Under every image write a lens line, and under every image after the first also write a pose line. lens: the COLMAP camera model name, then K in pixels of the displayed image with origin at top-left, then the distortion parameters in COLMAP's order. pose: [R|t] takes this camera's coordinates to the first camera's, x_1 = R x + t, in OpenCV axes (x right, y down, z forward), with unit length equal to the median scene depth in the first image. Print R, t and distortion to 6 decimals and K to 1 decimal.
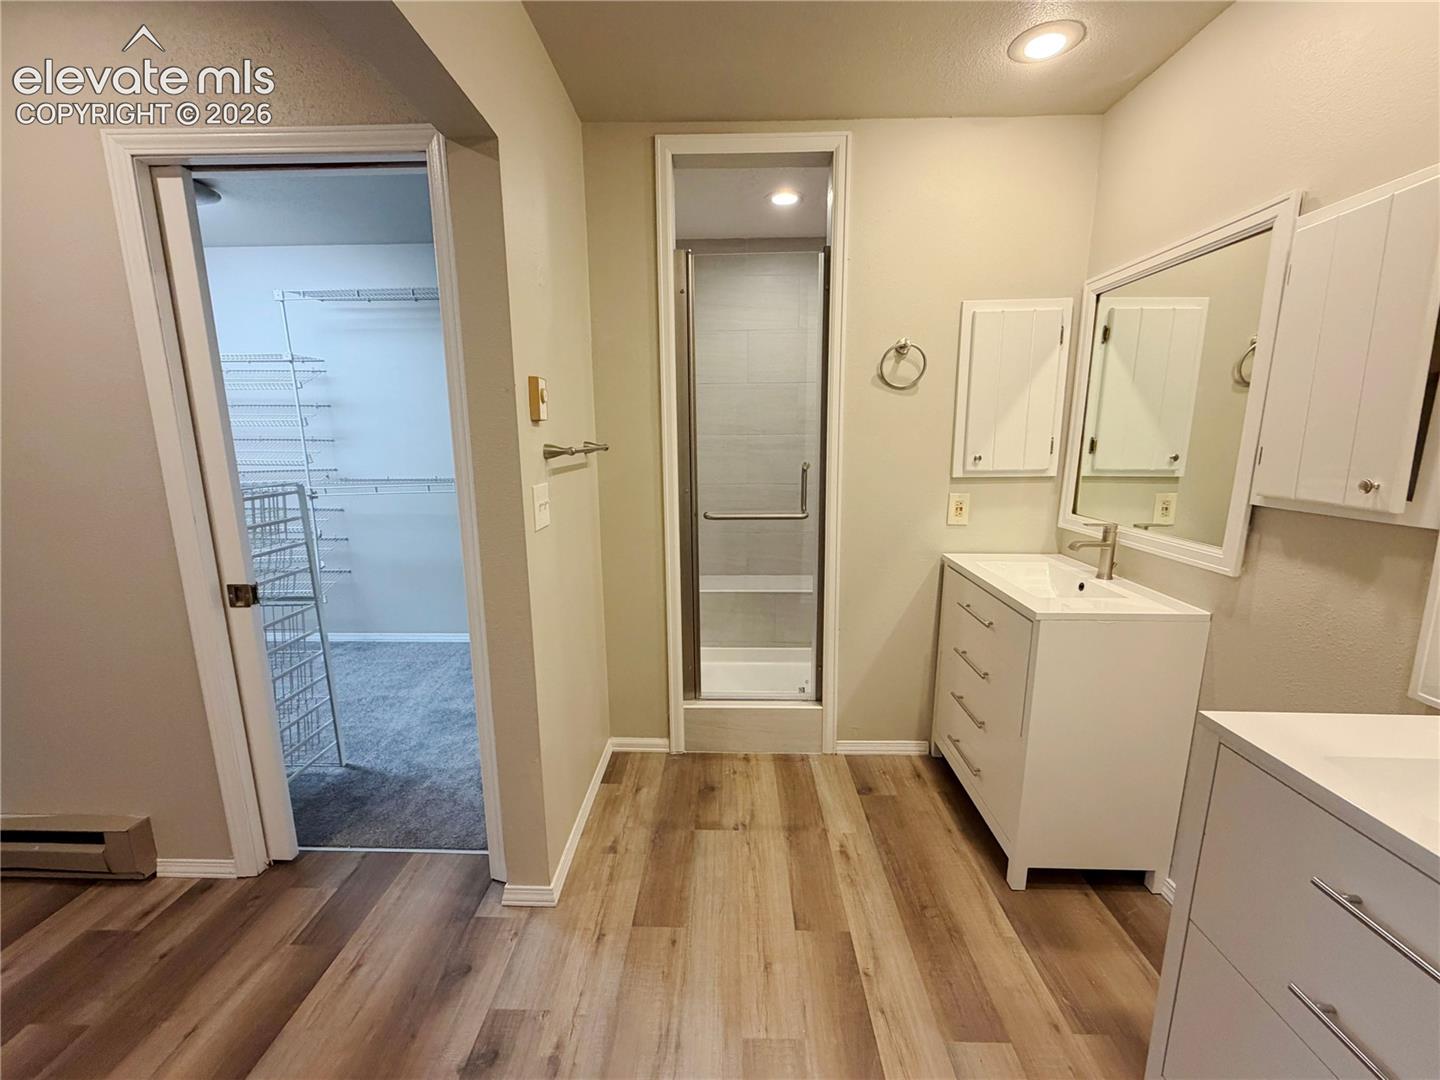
lens RADIAL K [[573.4, 0, 714.5], [0, 573.4, 542.2], [0, 0, 1]] dist [-0.001208, 0.000296]
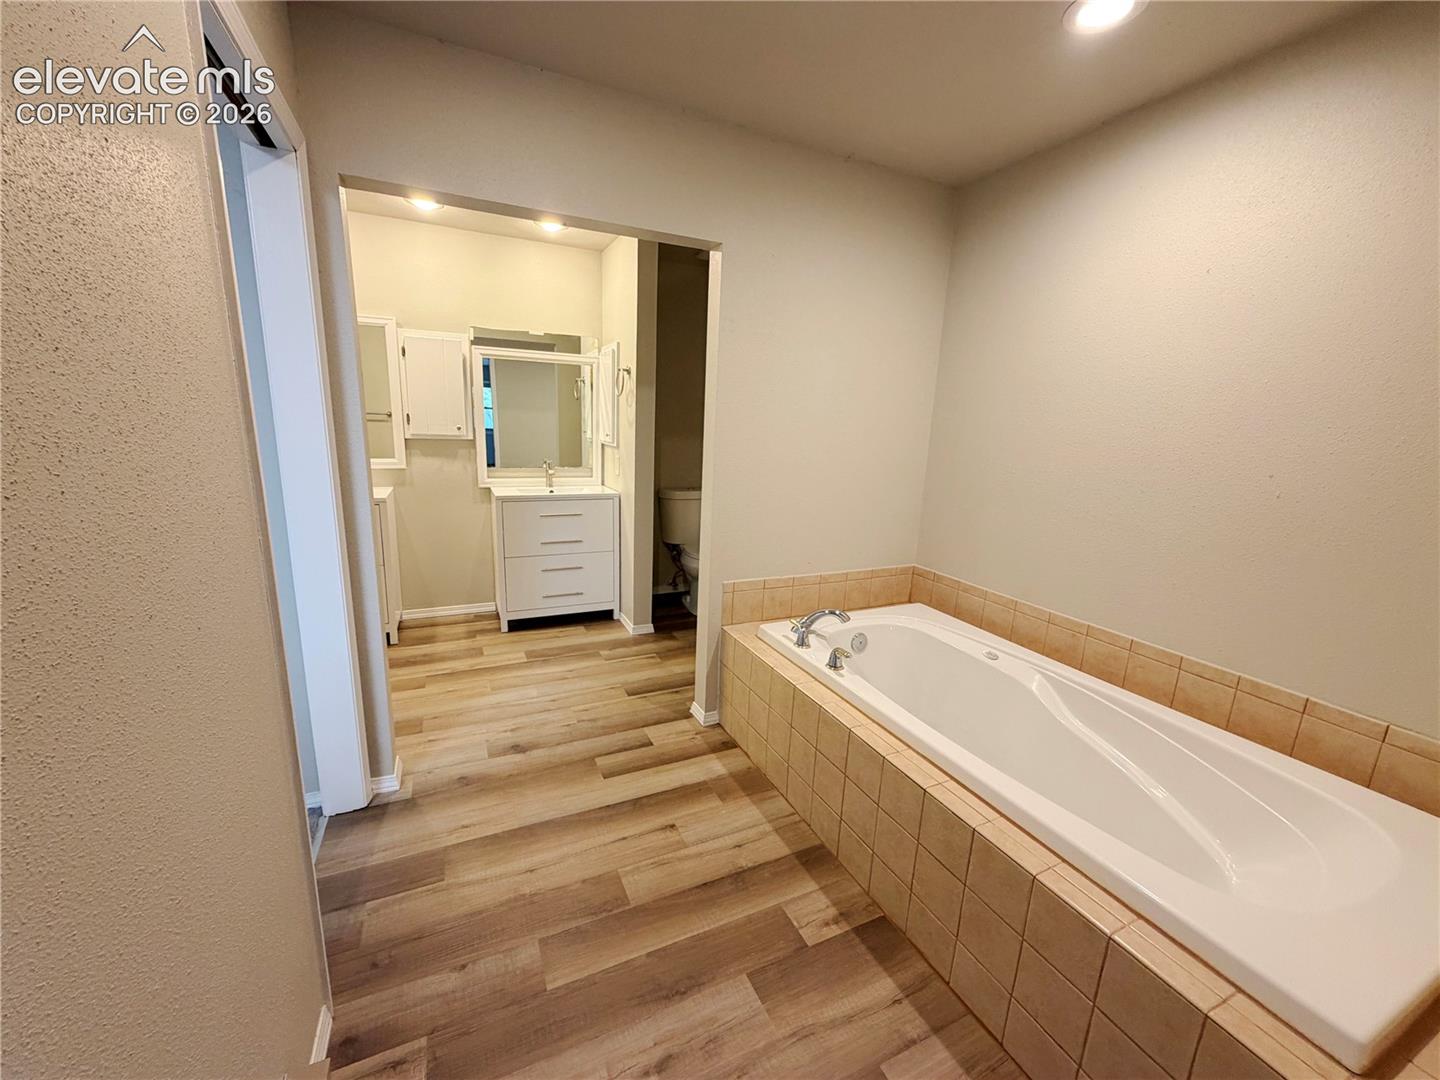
lens RADIAL K [[573.4, 0, 718.6], [0, 573.4, 543.9], [0, 0, 1]] dist [-0.001208, 0.000296]
pose [[-0.449585, -0.197236, 0.871190, -2.018330], [0.129040, 0.950745, 0.281839, -0.162443], [-0.883868, 0.239129, -0.401989, 0.925403]]
